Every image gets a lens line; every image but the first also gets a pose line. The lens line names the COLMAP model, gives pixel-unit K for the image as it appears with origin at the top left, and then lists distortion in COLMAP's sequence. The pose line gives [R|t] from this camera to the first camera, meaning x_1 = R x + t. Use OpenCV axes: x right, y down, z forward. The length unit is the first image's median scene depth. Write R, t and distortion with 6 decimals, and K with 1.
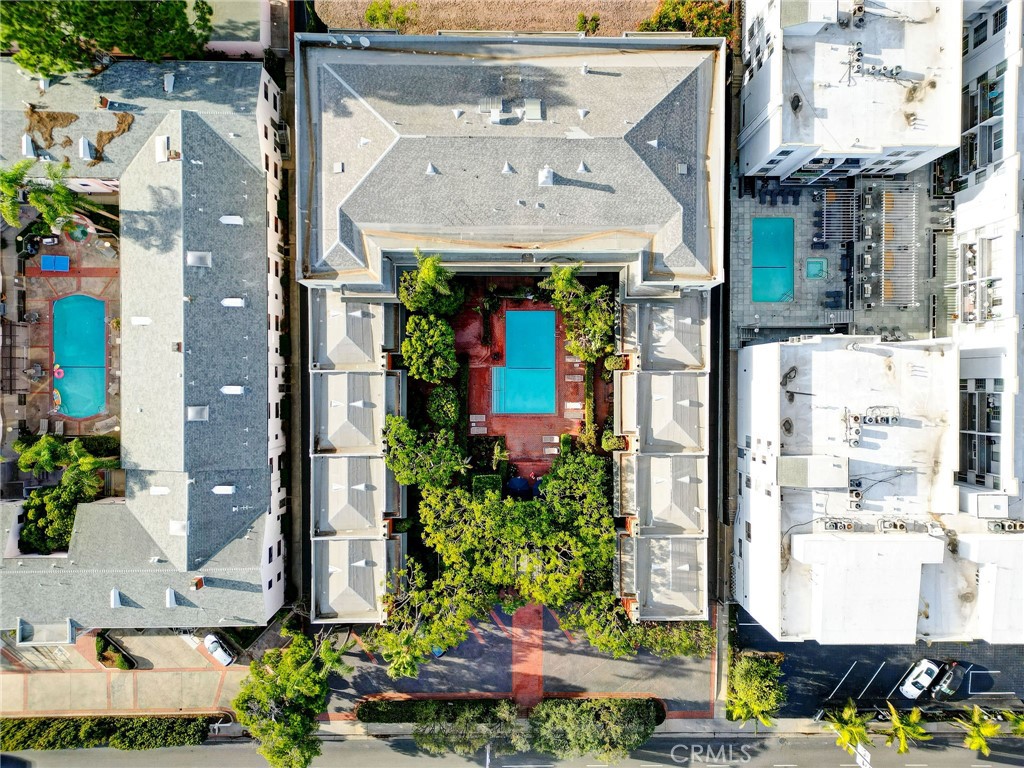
lens RADIAL K [[716.2, 0, 514.4], [0, 716.2, 381.6], [0, 0, 1]] dist [0.012543, -0.004147]
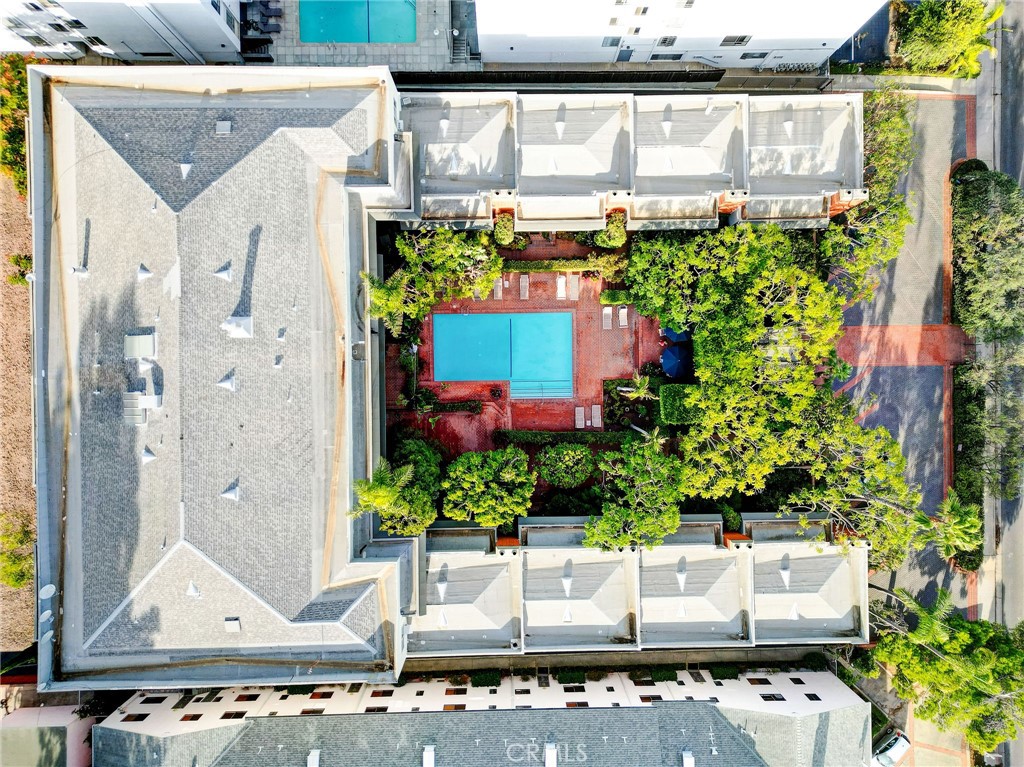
lens RADIAL K [[716.2, 0, 517.0], [0, 716.2, 381.8], [0, 0, 1]] dist [0.012543, -0.004147]
pose [[-0.013294, -0.999646, -0.023050, 0.003283], [0.999706, -0.013755, 0.019990, -0.030733], [-0.020300, -0.022777, 0.999534, 0.283775]]
